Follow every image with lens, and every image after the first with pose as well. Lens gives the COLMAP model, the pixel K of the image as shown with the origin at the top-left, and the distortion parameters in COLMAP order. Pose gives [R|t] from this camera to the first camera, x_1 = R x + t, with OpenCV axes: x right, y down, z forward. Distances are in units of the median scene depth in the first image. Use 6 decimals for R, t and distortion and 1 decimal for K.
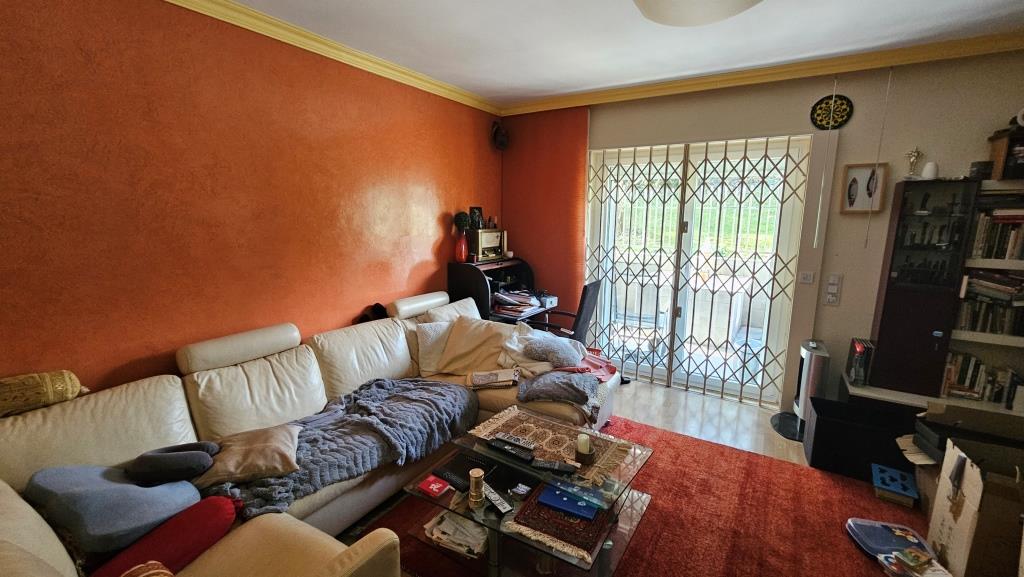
lens RADIAL K [[424.0, 0, 517.0], [0, 424.0, 285.8], [0, 0, 1]] dist [0.003037, -0.000384]
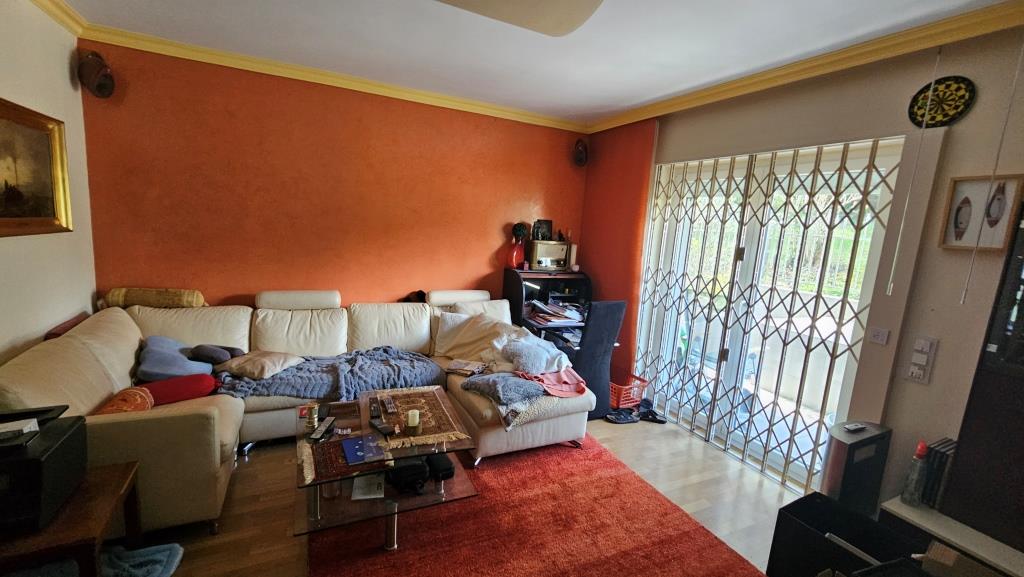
lens RADIAL K [[424.0, 0, 518.3], [0, 424.0, 292.2], [0, 0, 1]] dist [0.003037, -0.000384]
pose [[0.851728, 0.133900, -0.506588, 0.551365], [-0.149943, 0.988652, 0.009218, -0.007694], [0.502073, 0.068108, 0.862139, 0.082877]]
